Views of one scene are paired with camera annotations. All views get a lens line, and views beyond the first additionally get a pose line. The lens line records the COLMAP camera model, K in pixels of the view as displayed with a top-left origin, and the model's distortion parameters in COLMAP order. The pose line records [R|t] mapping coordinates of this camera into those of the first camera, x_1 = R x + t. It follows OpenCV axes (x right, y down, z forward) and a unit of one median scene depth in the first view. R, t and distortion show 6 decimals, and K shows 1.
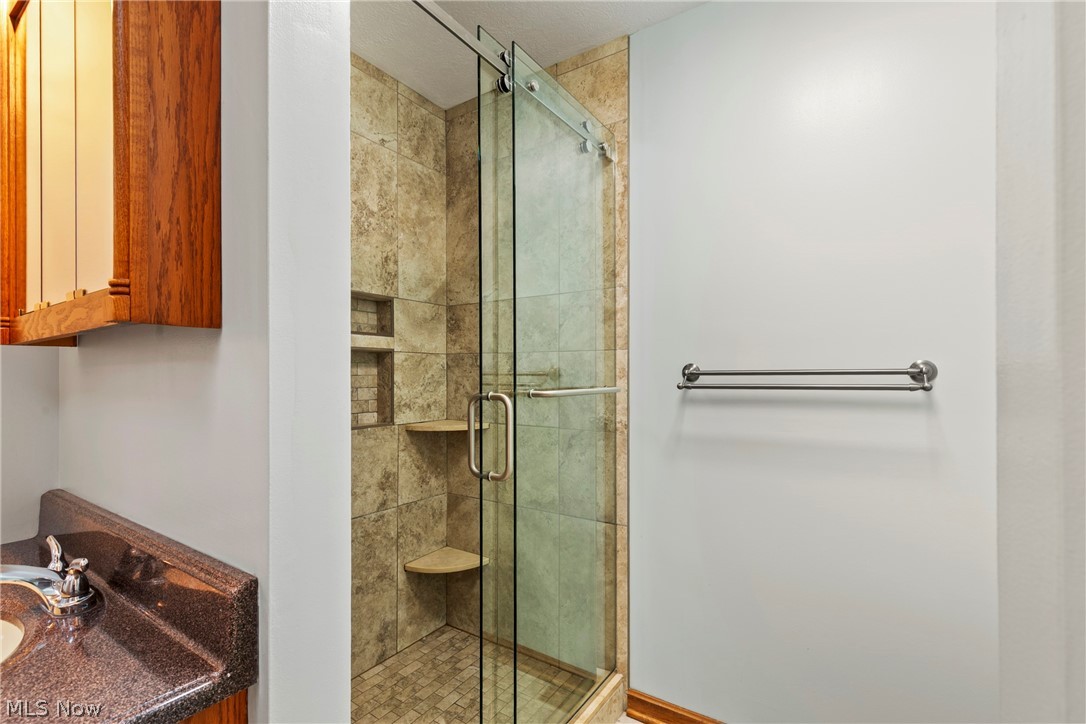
lens RADIAL K [[488.3, 0, 538.1], [0, 488.3, 378.9], [0, 0, 1]] dist [0.010051, -0.003602]
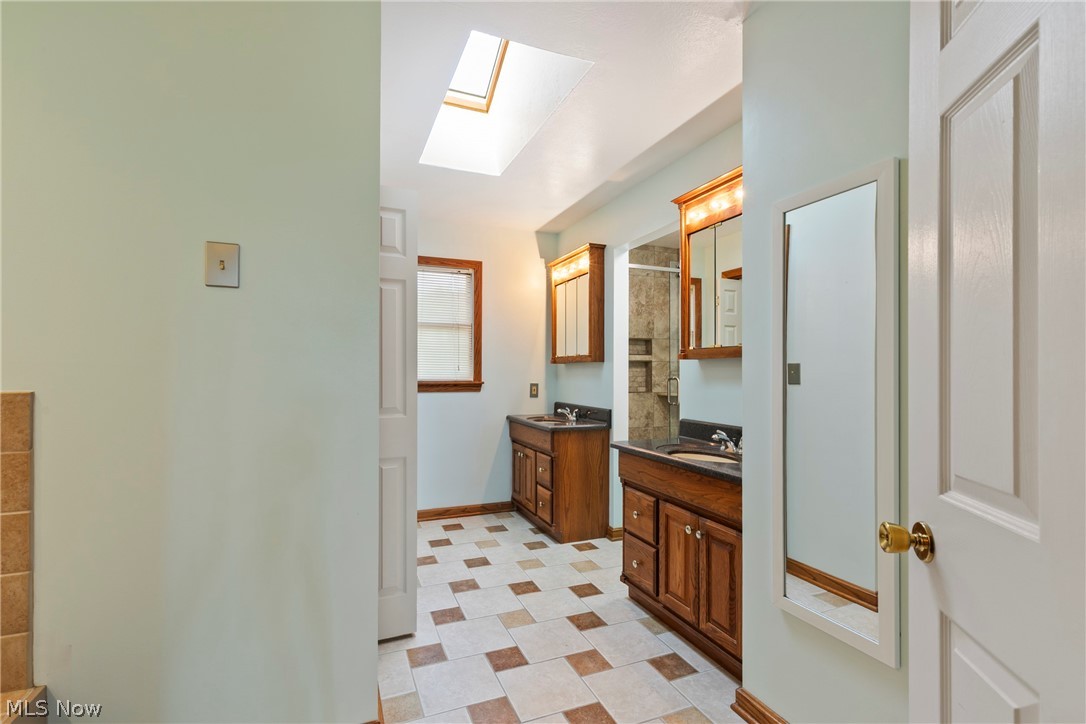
lens RADIAL K [[488.3, 0, 542.9], [0, 488.3, 370.2], [0, 0, 1]] dist [0.010051, -0.003602]
pose [[0.832660, -0.003428, -0.553774, 0.576912], [-0.003832, 0.999921, -0.011953, 0.016910], [0.553772, 0.012075, 0.832581, -1.266750]]
